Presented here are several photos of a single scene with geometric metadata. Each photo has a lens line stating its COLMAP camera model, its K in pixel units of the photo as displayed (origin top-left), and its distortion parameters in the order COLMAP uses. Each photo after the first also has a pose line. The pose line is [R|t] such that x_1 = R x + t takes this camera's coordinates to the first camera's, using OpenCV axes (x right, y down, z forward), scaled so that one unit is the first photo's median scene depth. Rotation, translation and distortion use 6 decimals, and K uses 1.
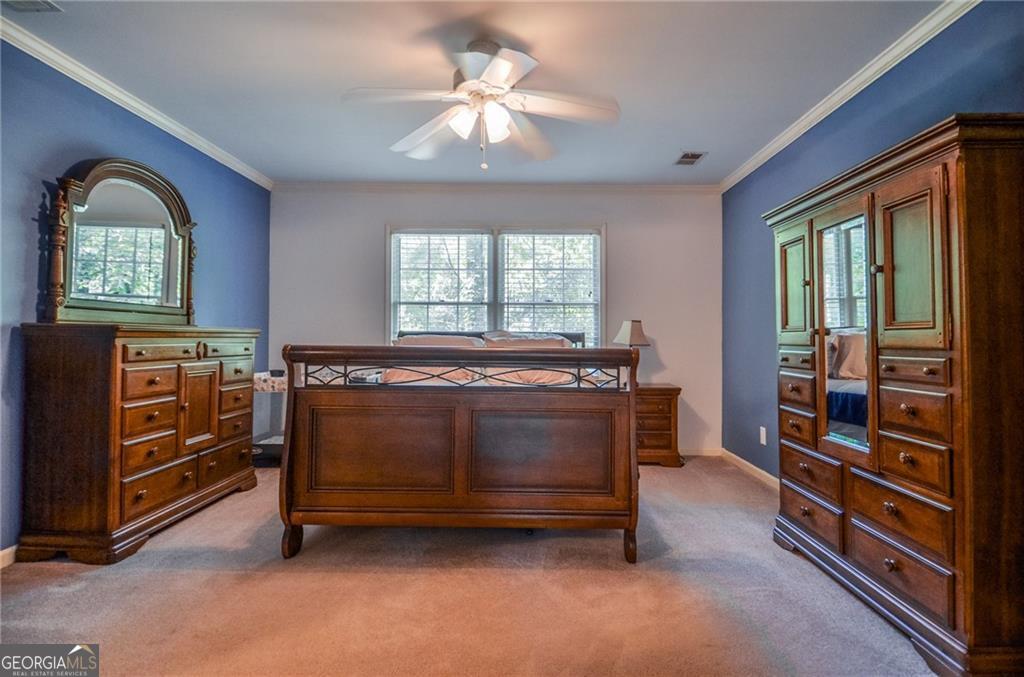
lens RADIAL K [[547.7, 0, 512.7], [0, 547.7, 333.4], [0, 0, 1]] dist [-0.026434, -0.000015]
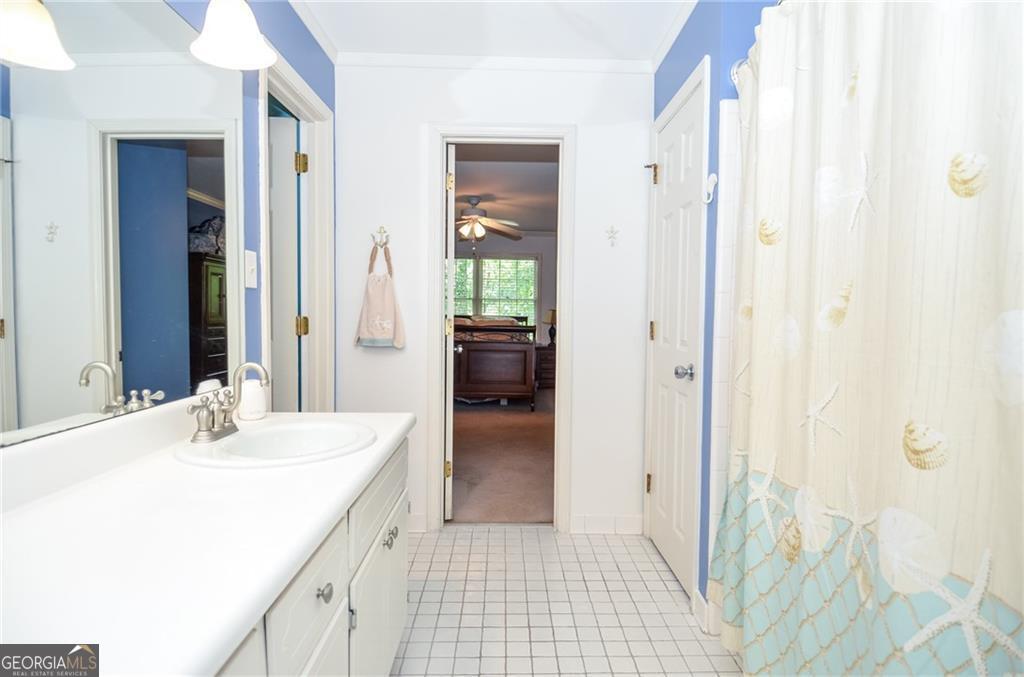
lens RADIAL K [[547.7, 0, 512.7], [0, 547.7, 333.4], [0, 0, 1]] dist [-0.026434, -0.000015]
pose [[0.999201, 0.008507, 0.039039, 0.014761], [-0.010134, 0.999080, 0.041668, -0.020010], [-0.038648, -0.042030, 0.998369, -0.780722]]
